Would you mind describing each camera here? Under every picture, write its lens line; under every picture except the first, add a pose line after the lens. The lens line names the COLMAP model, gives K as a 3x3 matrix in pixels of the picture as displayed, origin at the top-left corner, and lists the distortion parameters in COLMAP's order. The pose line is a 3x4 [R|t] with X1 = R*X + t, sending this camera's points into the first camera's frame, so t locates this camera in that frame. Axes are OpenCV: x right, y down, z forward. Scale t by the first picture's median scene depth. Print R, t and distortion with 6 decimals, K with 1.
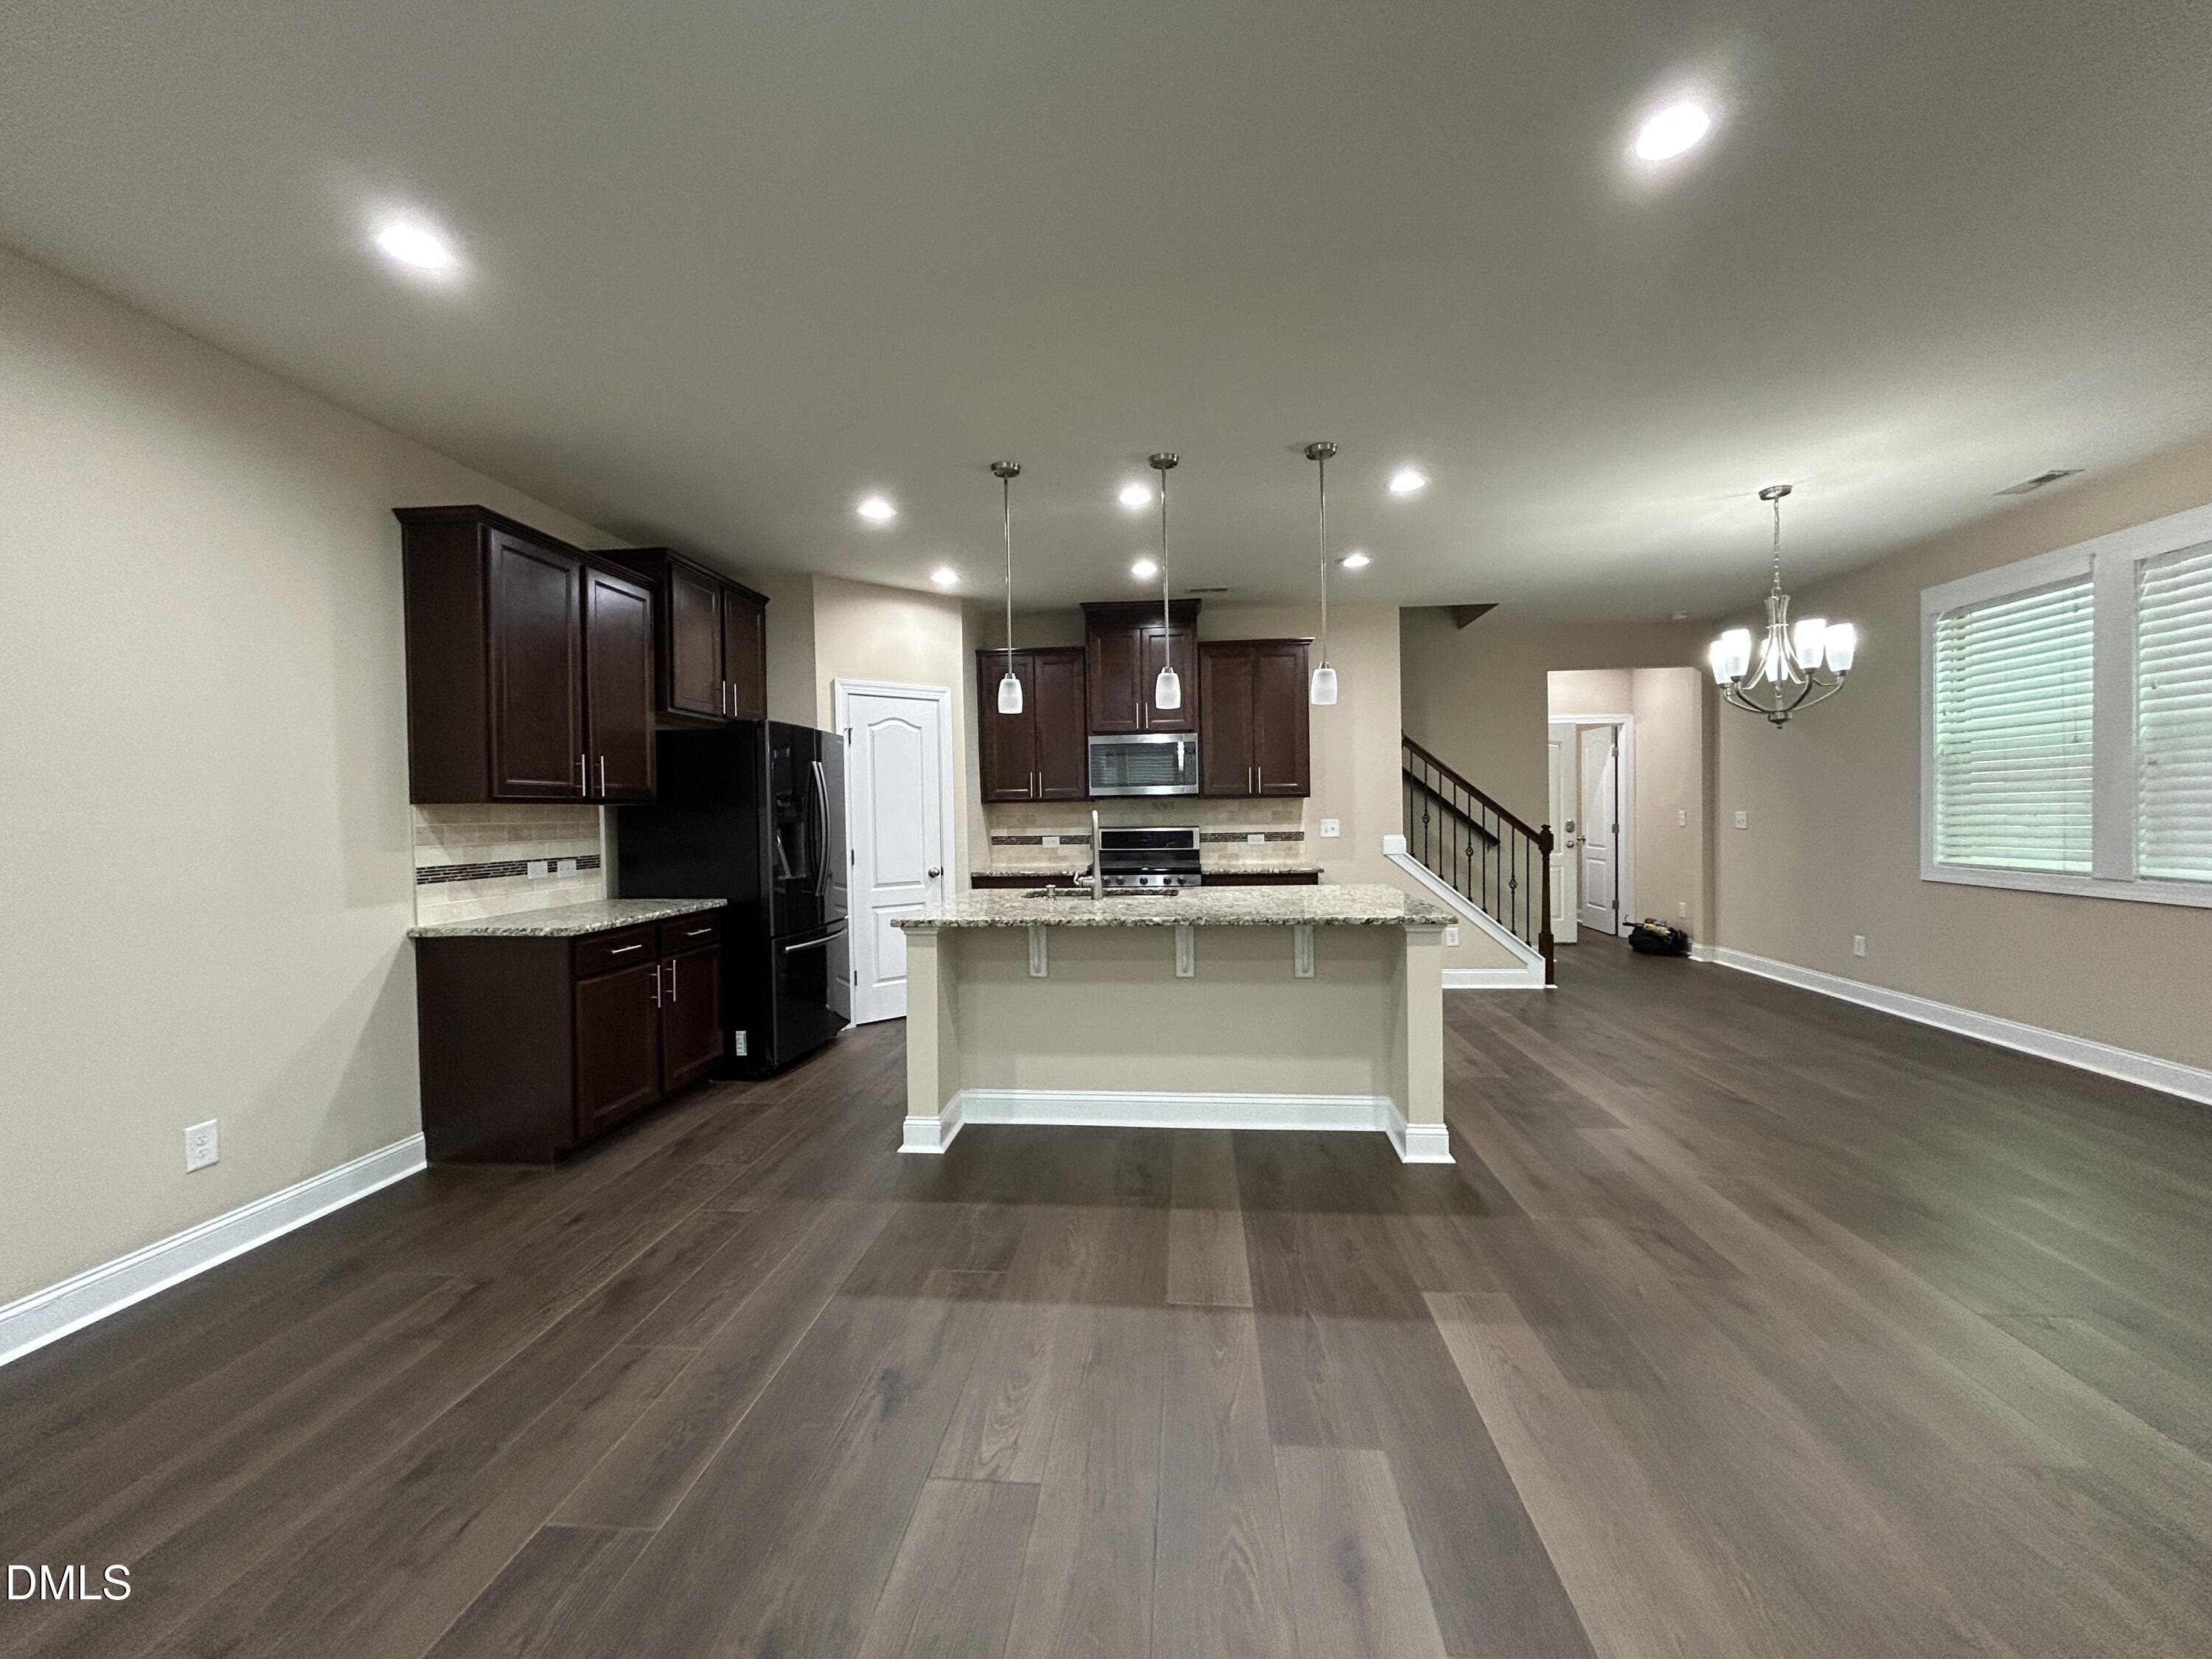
lens RADIAL K [[889.1, 0, 1103.1], [0, 889.1, 825.6], [0, 0, 1]] dist [-0.000753, 0.000575]
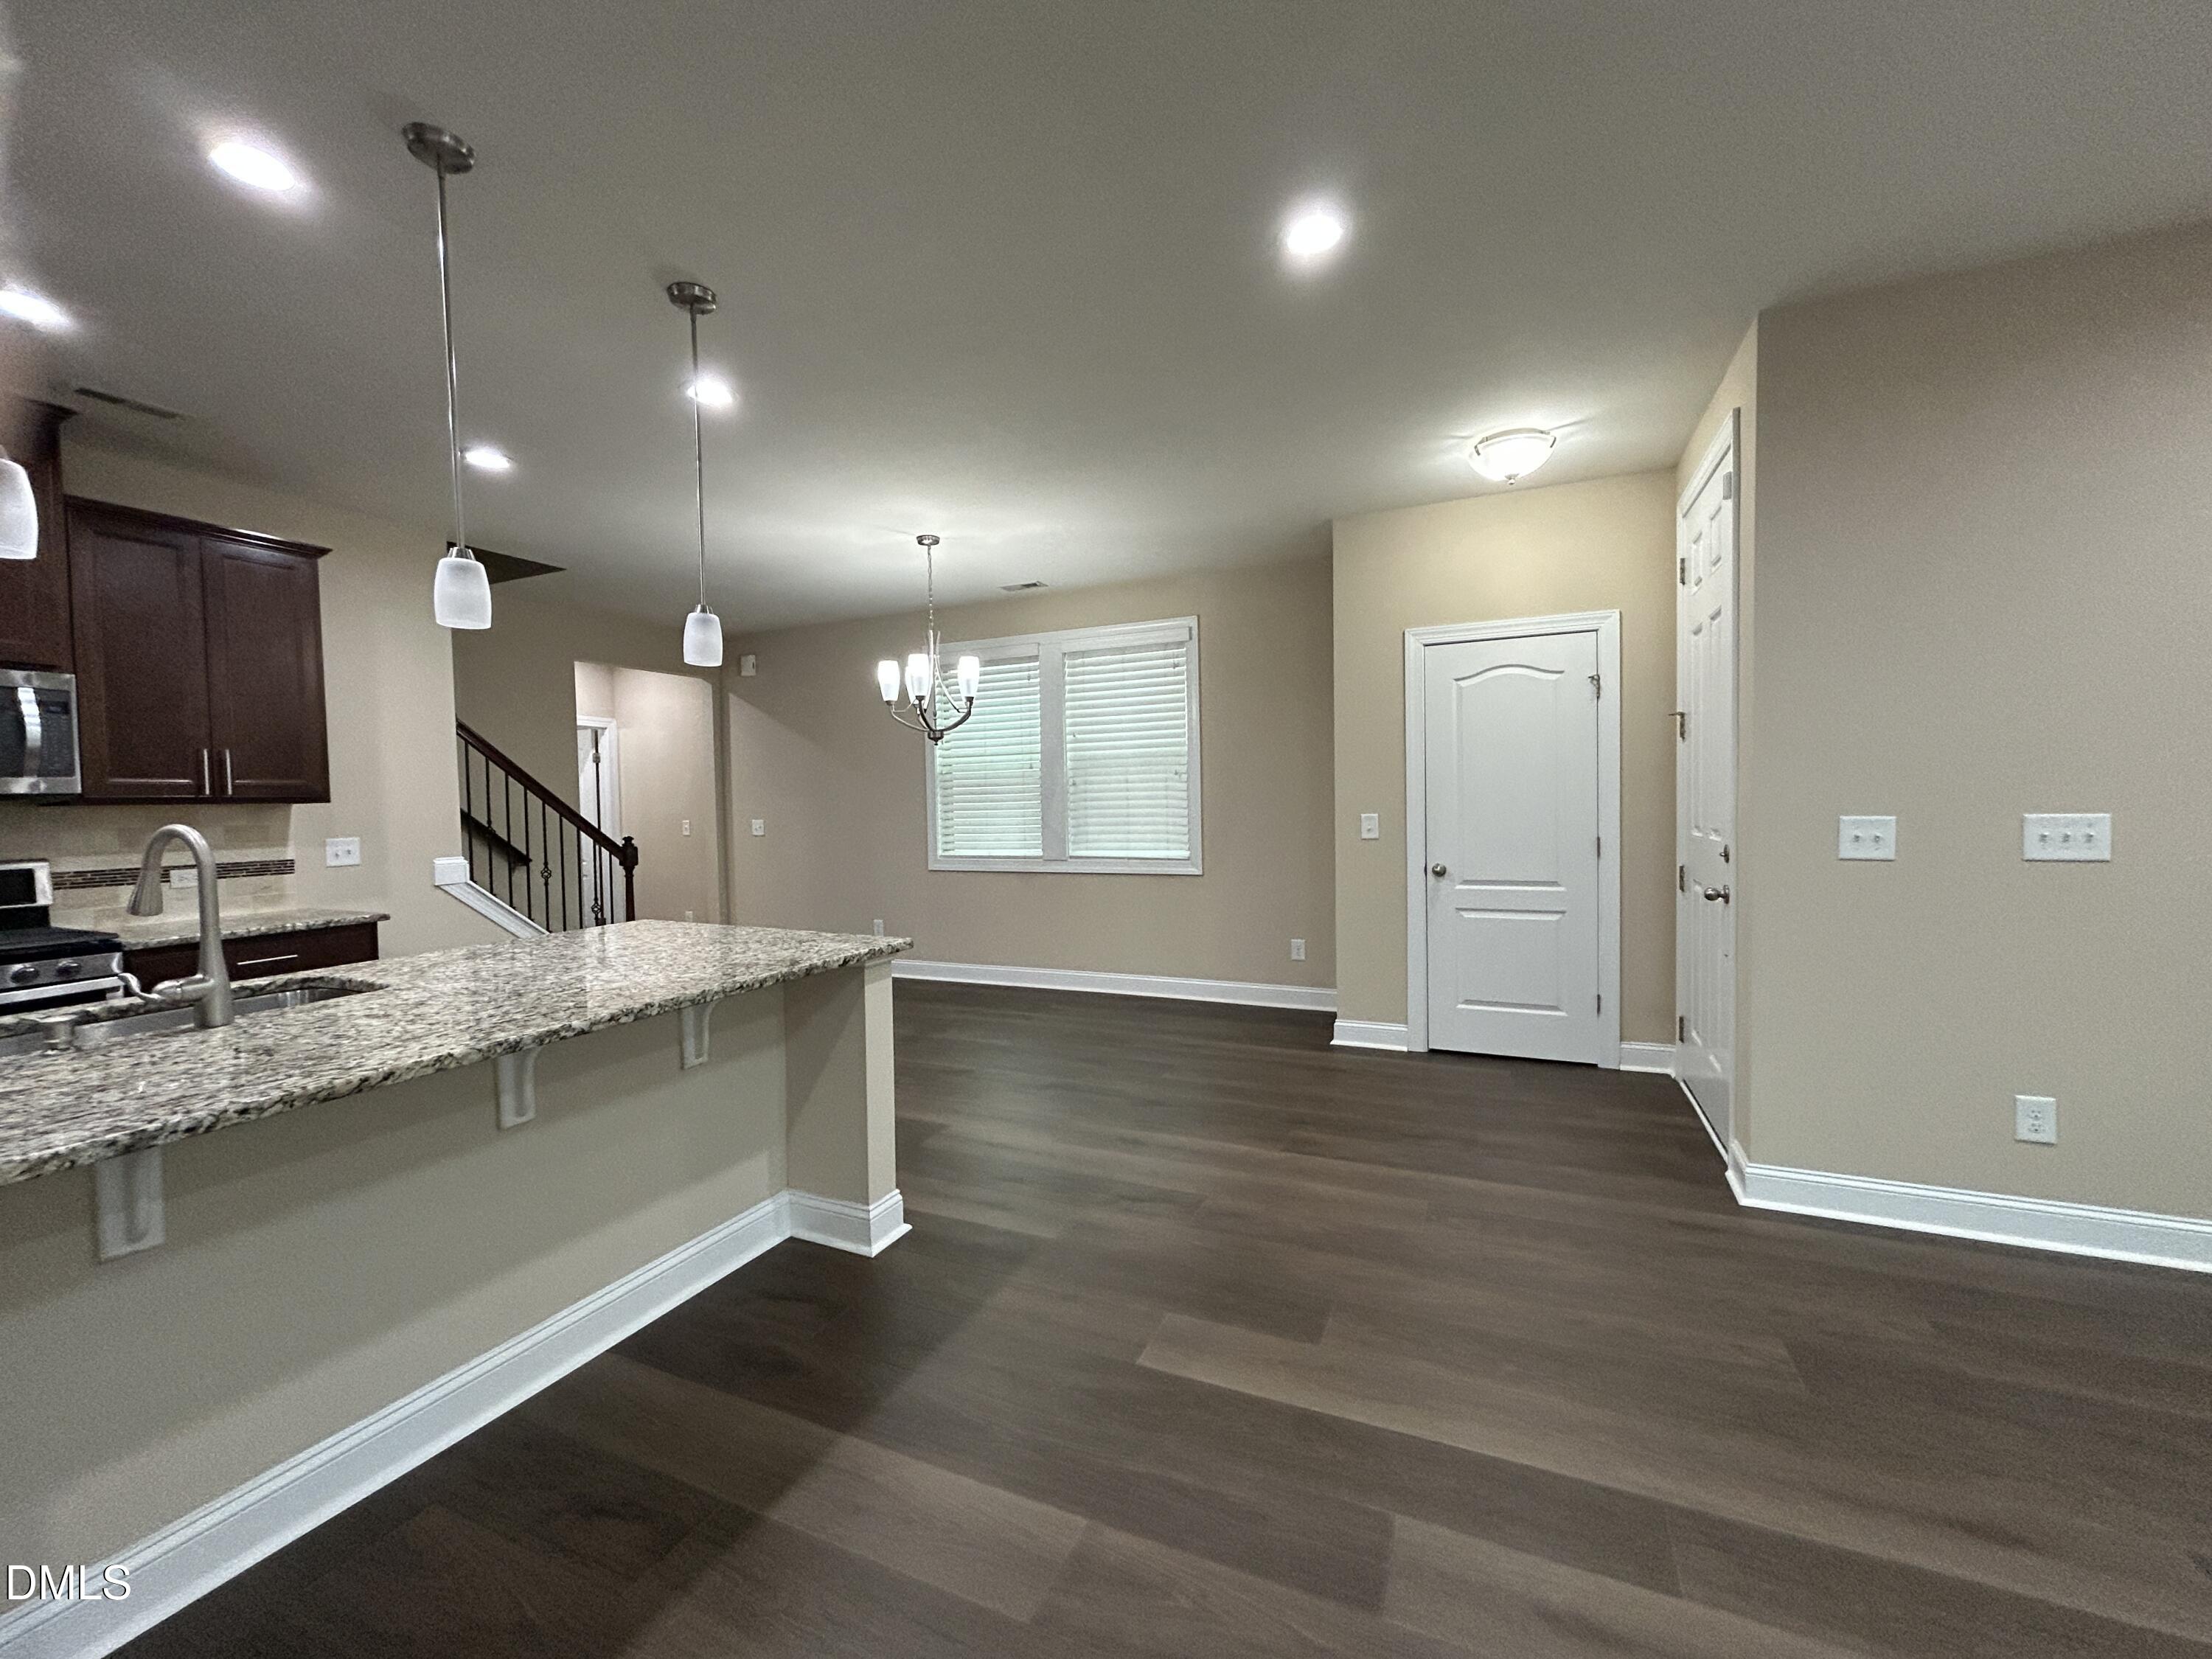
lens RADIAL K [[889.1, 0, 1102.8], [0, 889.1, 827.2], [0, 0, 1]] dist [-0.000753, 0.000575]
pose [[0.325996, -0.018149, 0.945197, -0.265981], [0.030377, 0.999501, 0.008714, -0.005805], [-0.944883, 0.025872, 0.326384, 0.414630]]
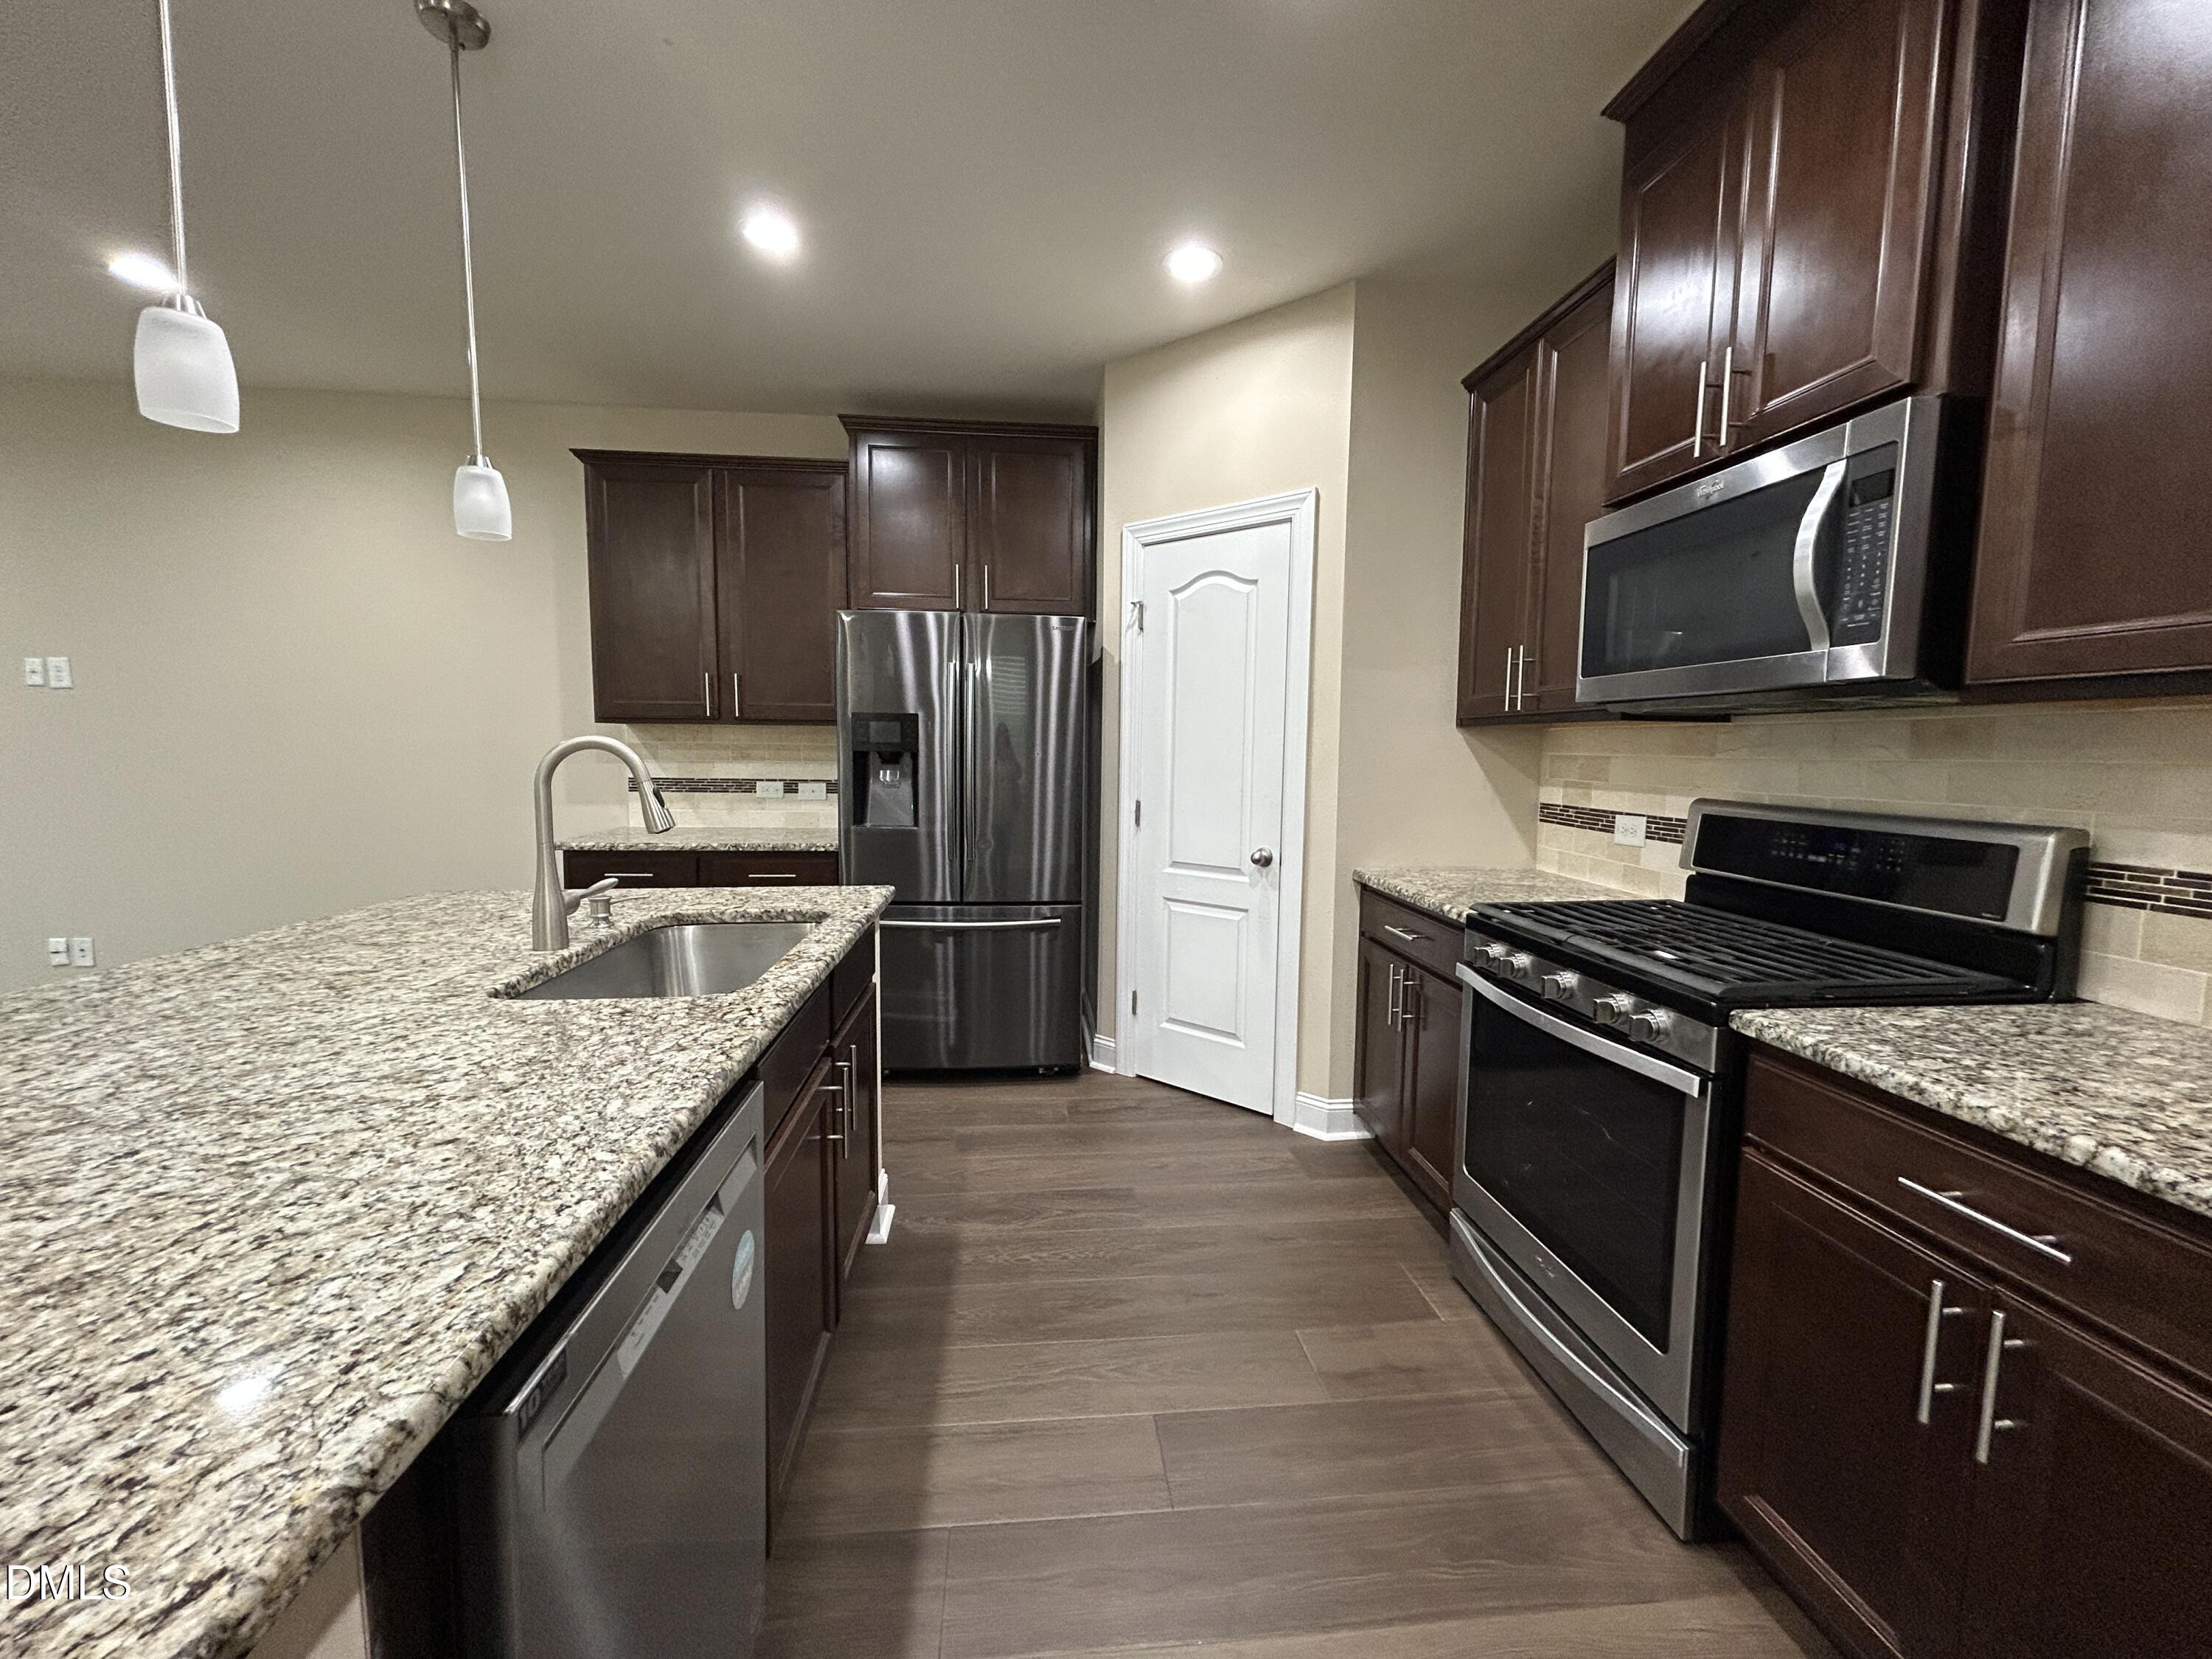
lens RADIAL K [[889.1, 0, 1103.3], [0, 889.1, 827.0], [0, 0, 1]] dist [-0.000753, 0.000575]
pose [[0.194575, 0.107390, -0.974991, 0.423125], [-0.030677, 0.994169, 0.103381, -0.023696], [0.980408, 0.009795, 0.196735, 1.115554]]
